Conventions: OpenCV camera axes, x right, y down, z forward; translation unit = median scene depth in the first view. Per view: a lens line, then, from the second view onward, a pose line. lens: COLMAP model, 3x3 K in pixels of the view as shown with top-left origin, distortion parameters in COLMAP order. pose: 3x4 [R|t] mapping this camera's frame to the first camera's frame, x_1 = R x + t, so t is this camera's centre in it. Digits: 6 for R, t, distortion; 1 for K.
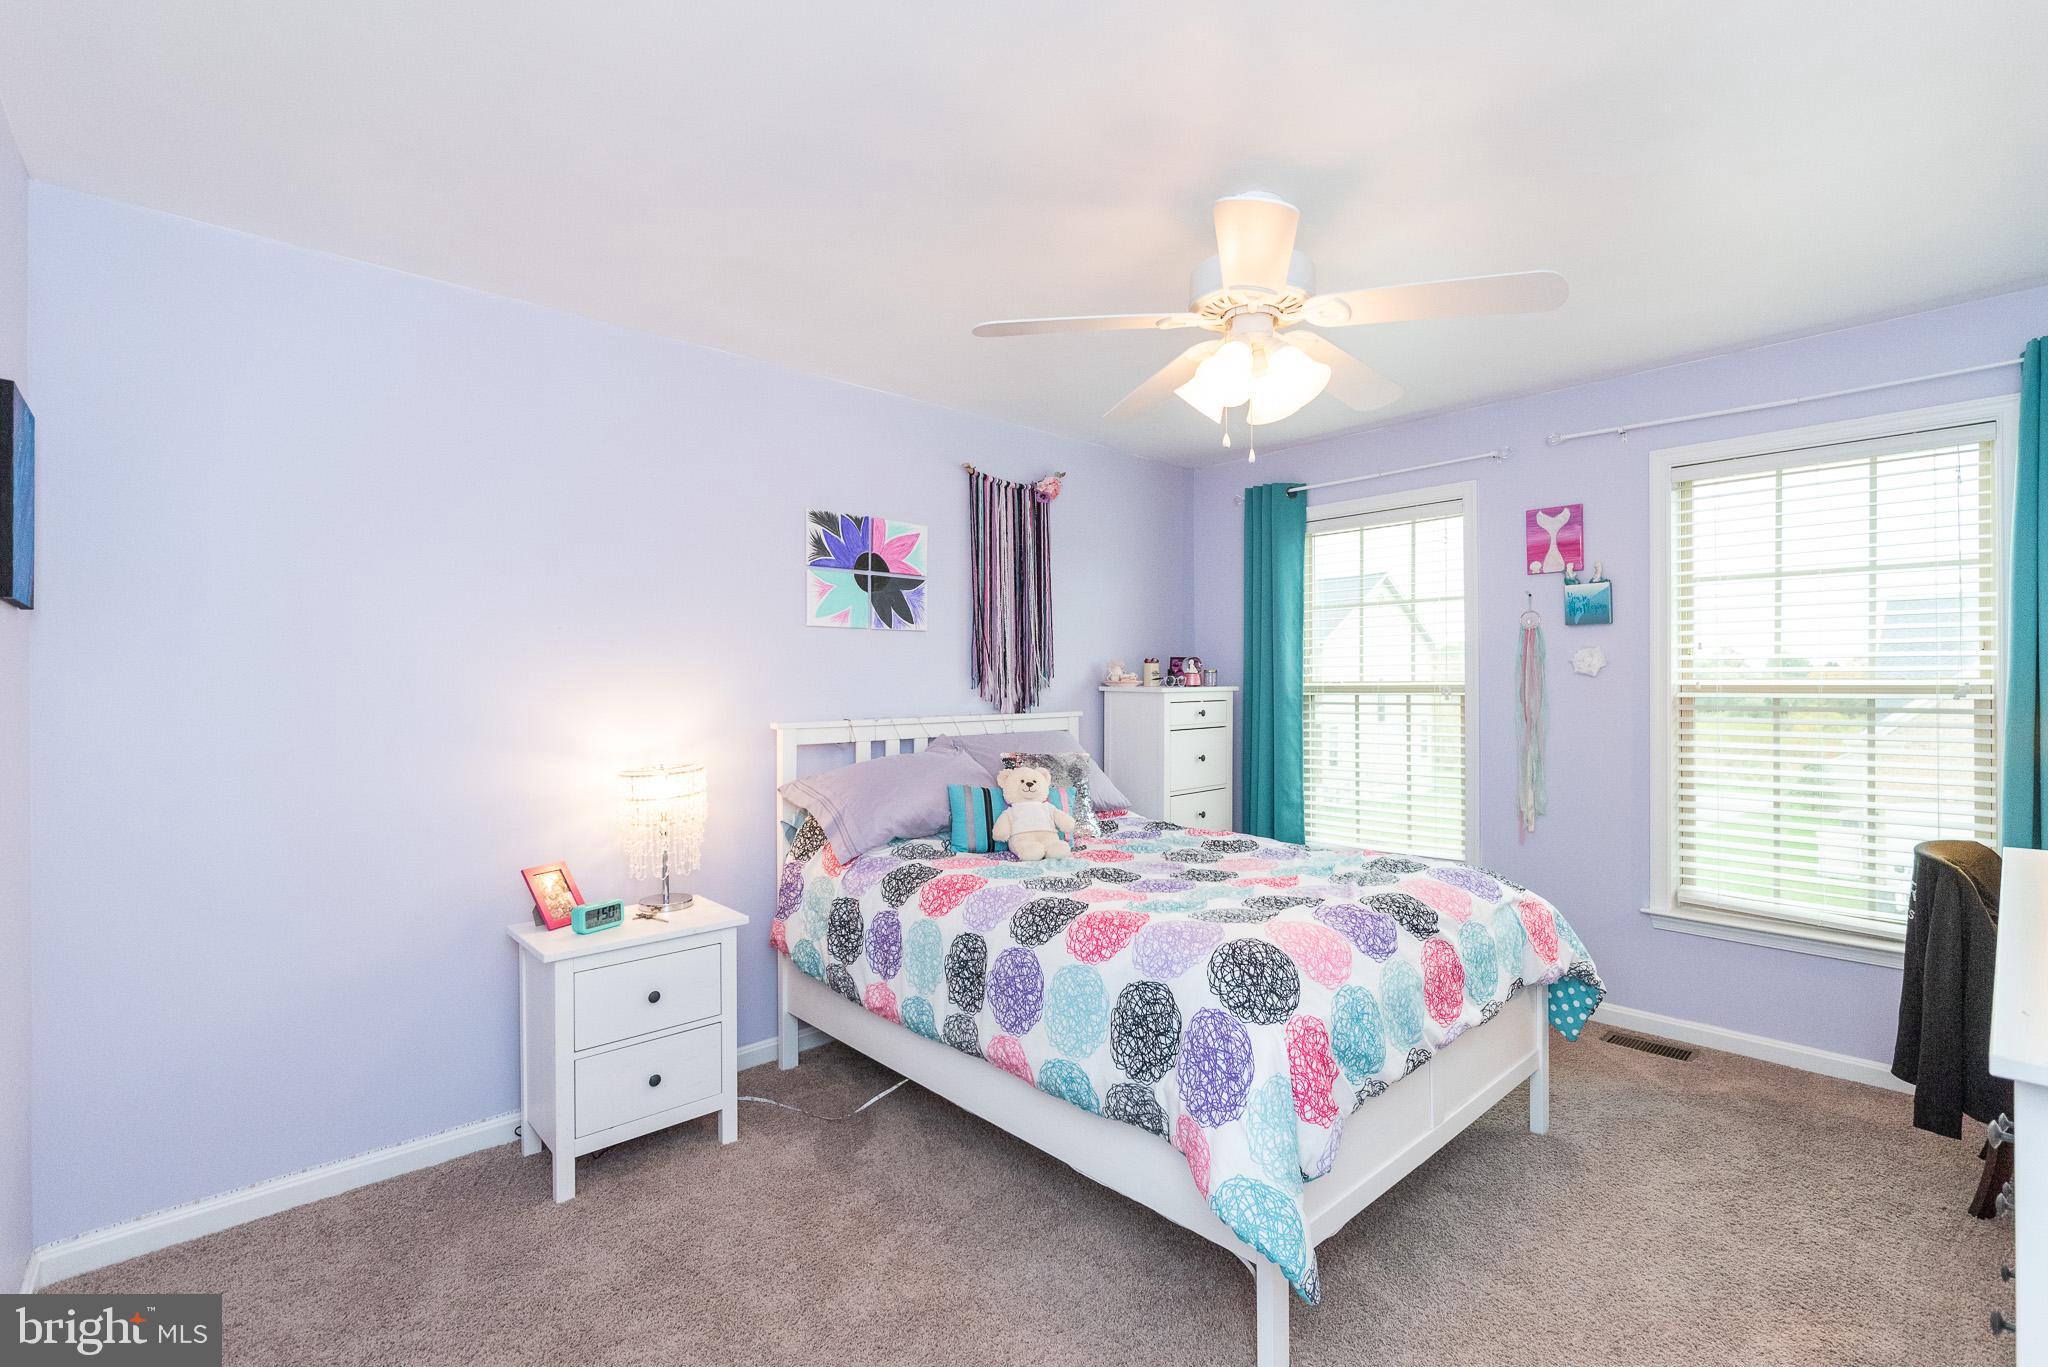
lens RADIAL K [[914.7, 0, 1028.3], [0, 914.7, 692.0], [0, 0, 1]] dist [-0.000080, -0.000036]
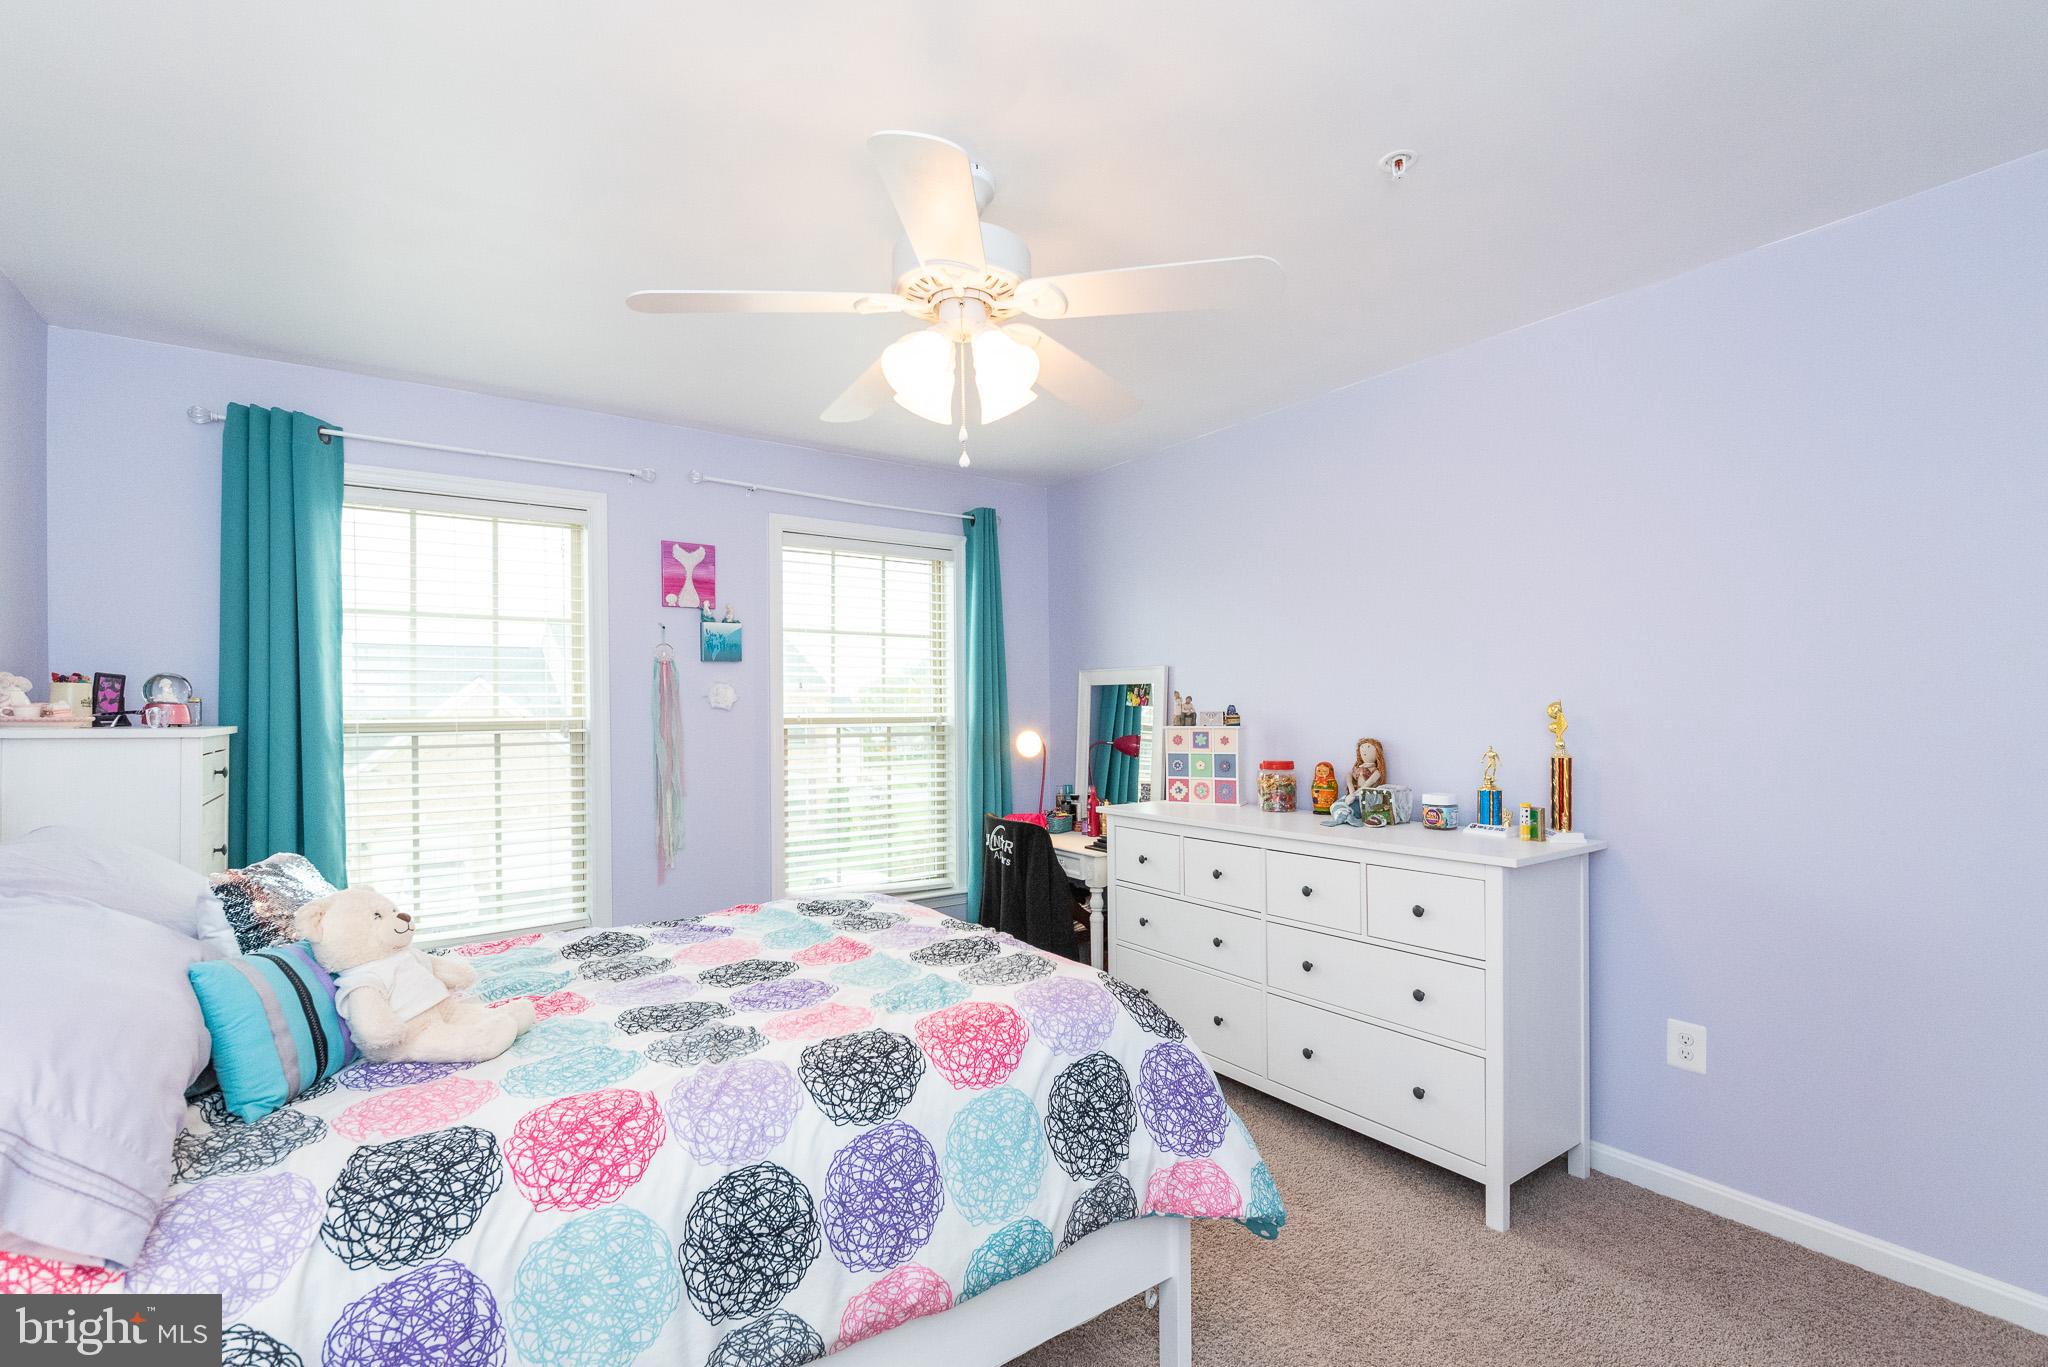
lens RADIAL K [[932.5, 0, 1027.4], [0, 932.5, 716.8], [0, 0, 1]] dist [0.001886, 0.000187]
pose [[0.115495, -0.001898, 0.993306, -0.398102], [0.019873, 0.999802, -0.000400, -0.002519], [-0.993109, 0.019786, 0.115510, 0.506916]]
